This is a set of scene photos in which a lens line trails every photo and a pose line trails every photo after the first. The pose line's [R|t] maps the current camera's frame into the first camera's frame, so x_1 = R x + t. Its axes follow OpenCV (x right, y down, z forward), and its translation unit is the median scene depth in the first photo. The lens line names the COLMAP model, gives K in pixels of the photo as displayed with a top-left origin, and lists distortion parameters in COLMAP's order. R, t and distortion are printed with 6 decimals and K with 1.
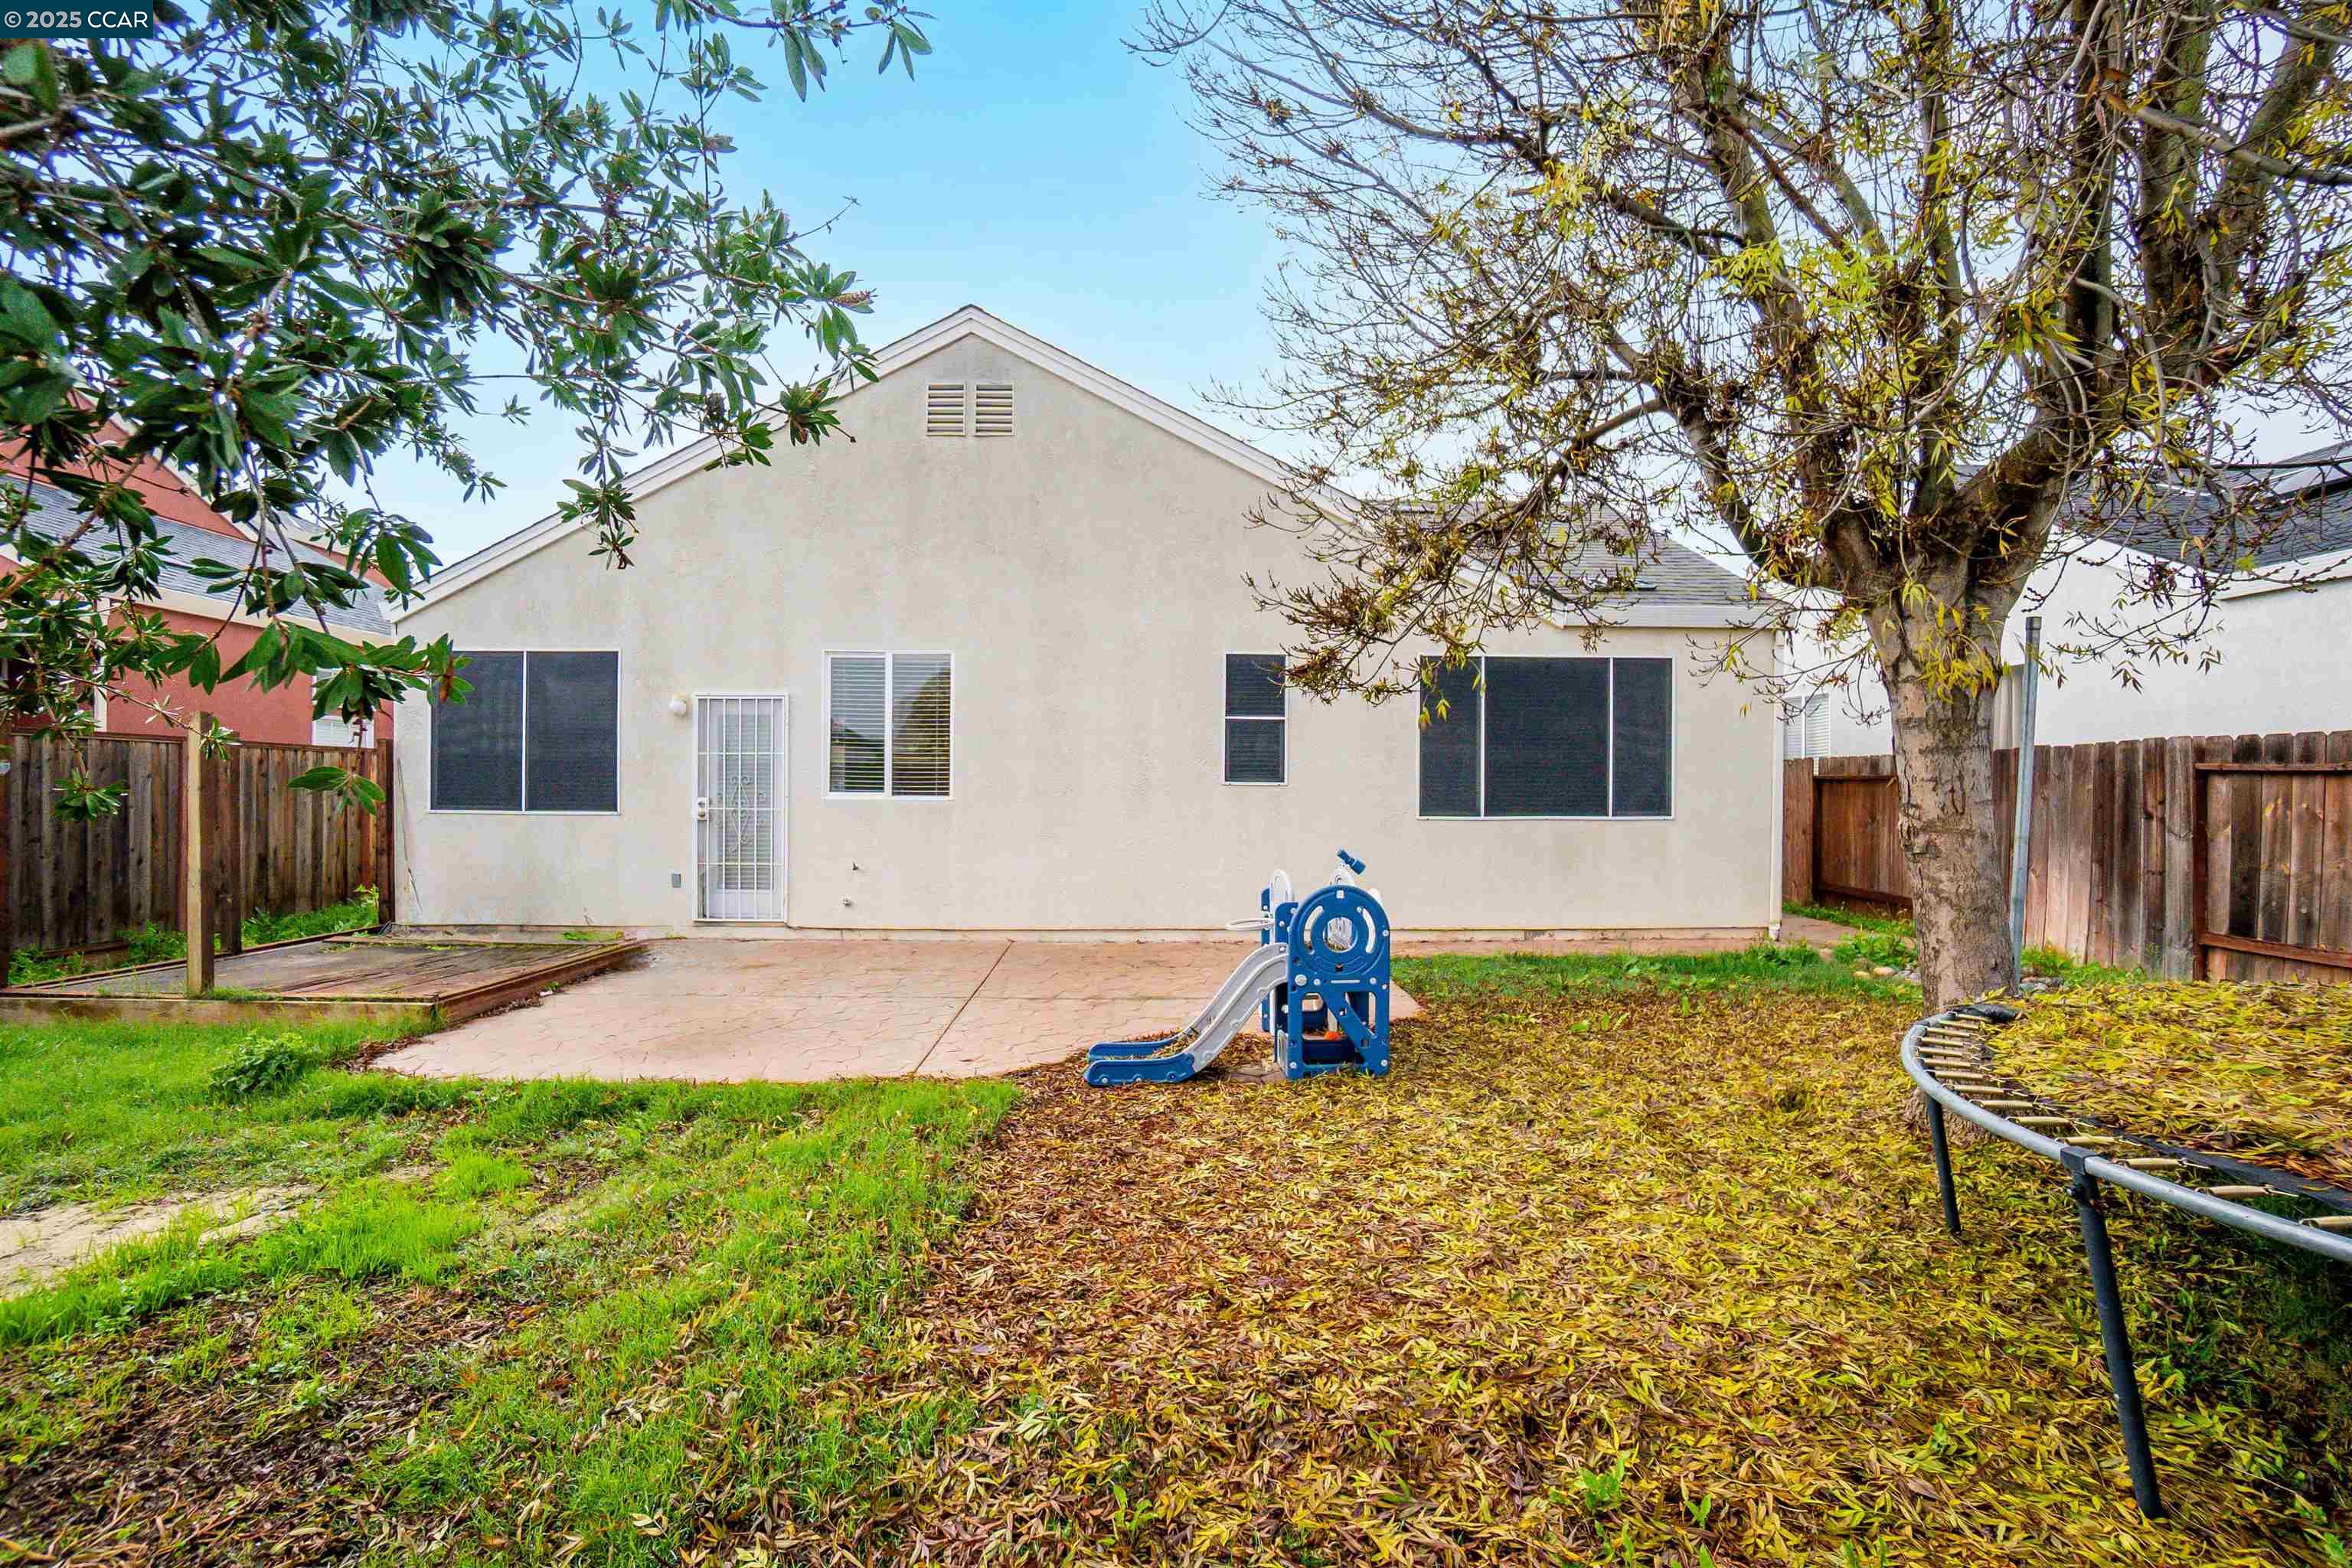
lens RADIAL K [[1033.2, 0, 1176.0], [0, 1033.2, 784.0], [0, 0, 1]] dist [-0.048302, 0.015141]
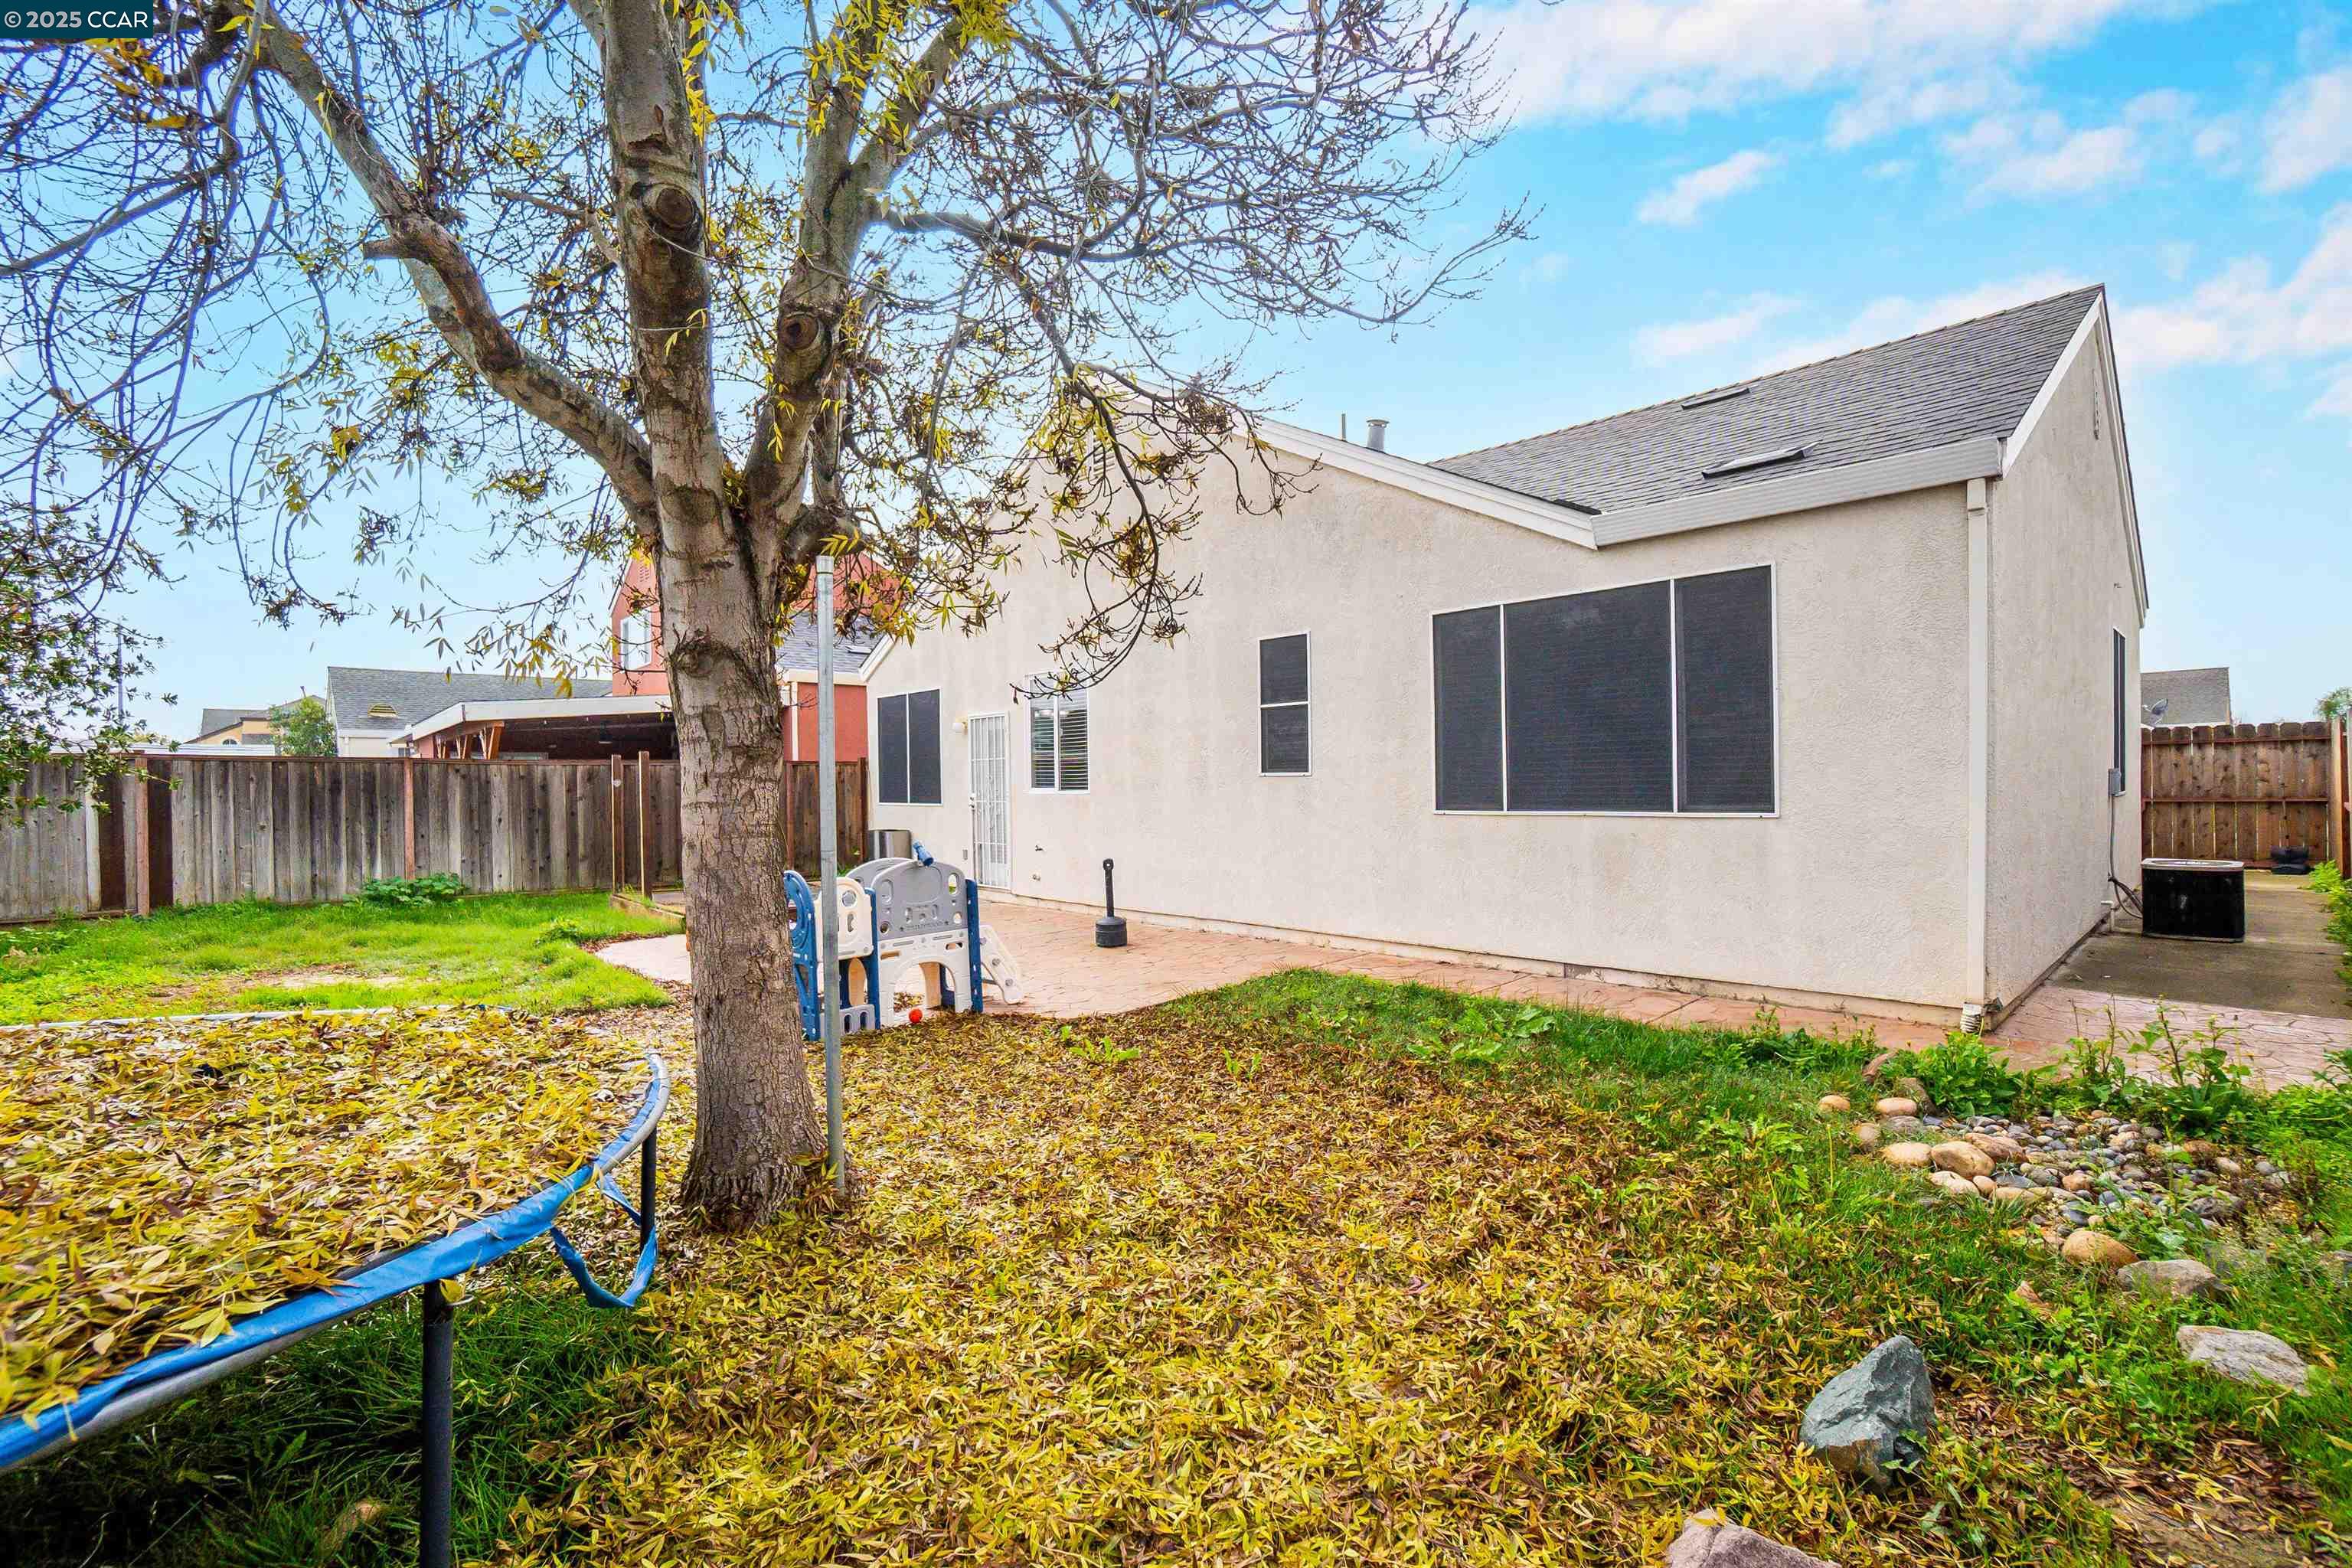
lens RADIAL K [[1041.4, 0, 1176.0], [0, 1041.4, 784.0], [0, 0, 1]] dist [-0.067285, 0.023333]
pose [[0.655660, -0.012738, -0.754949, 0.735891], [0.022961, 0.999732, 0.003072, 0.003148], [0.754707, -0.019349, 0.655776, 0.306786]]
